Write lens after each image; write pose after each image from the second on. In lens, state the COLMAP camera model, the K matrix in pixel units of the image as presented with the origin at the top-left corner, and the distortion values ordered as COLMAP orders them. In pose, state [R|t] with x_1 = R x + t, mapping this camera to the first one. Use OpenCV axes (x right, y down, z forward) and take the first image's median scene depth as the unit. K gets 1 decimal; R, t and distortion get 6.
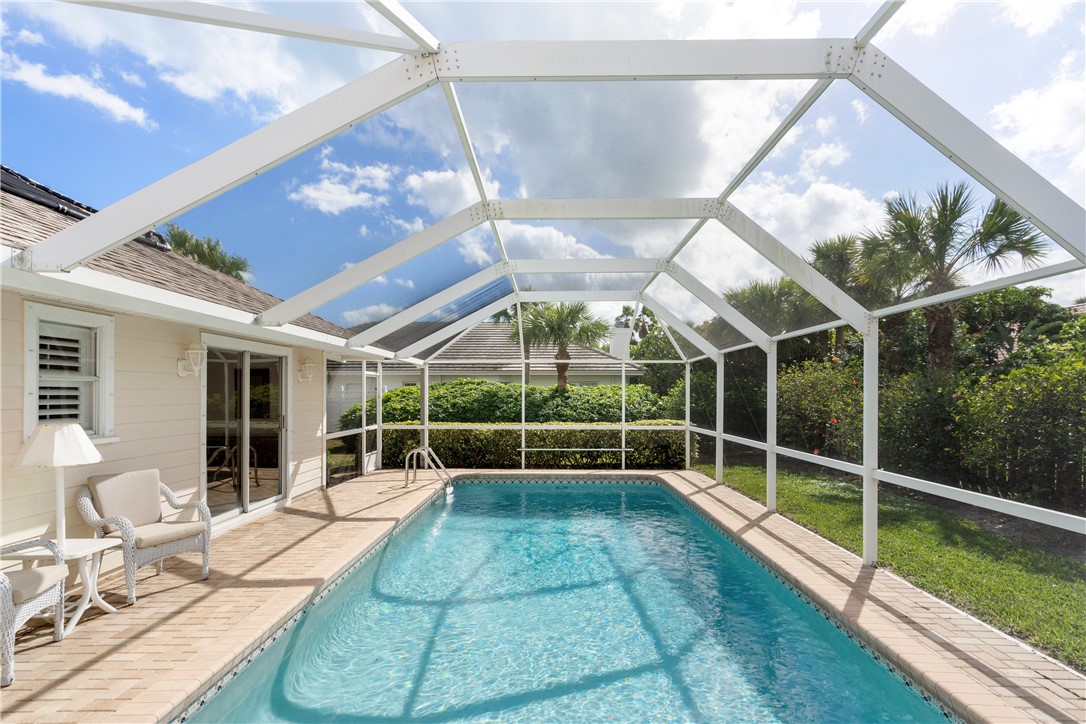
lens RADIAL K [[554.1, 0, 541.8], [0, 554.1, 390.9], [0, 0, 1]] dist [0.002956, 0.000356]
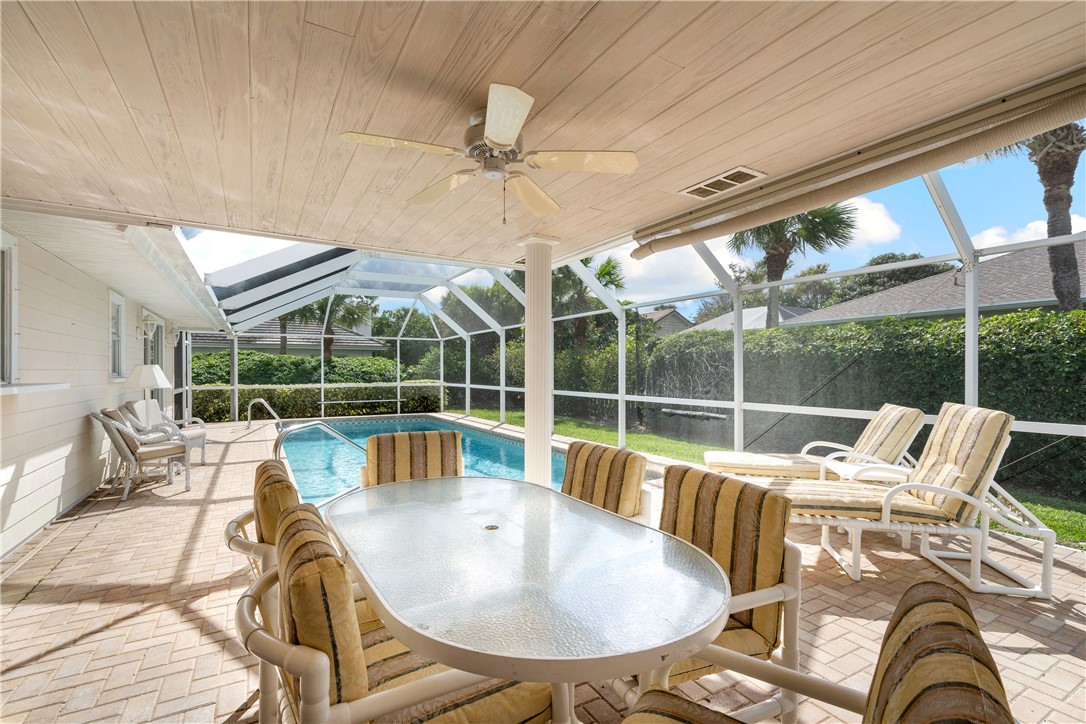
lens RADIAL K [[497.0, 0, 543.0], [0, 497.0, 362.0], [0, 0, 1]] dist [0.000093, 0.000014]
pose [[0.858070, 0.005646, 0.513501, -0.191853], [-0.000518, 0.999949, -0.010128, 0.020647], [-0.513532, 0.008424, 0.858029, -0.288979]]
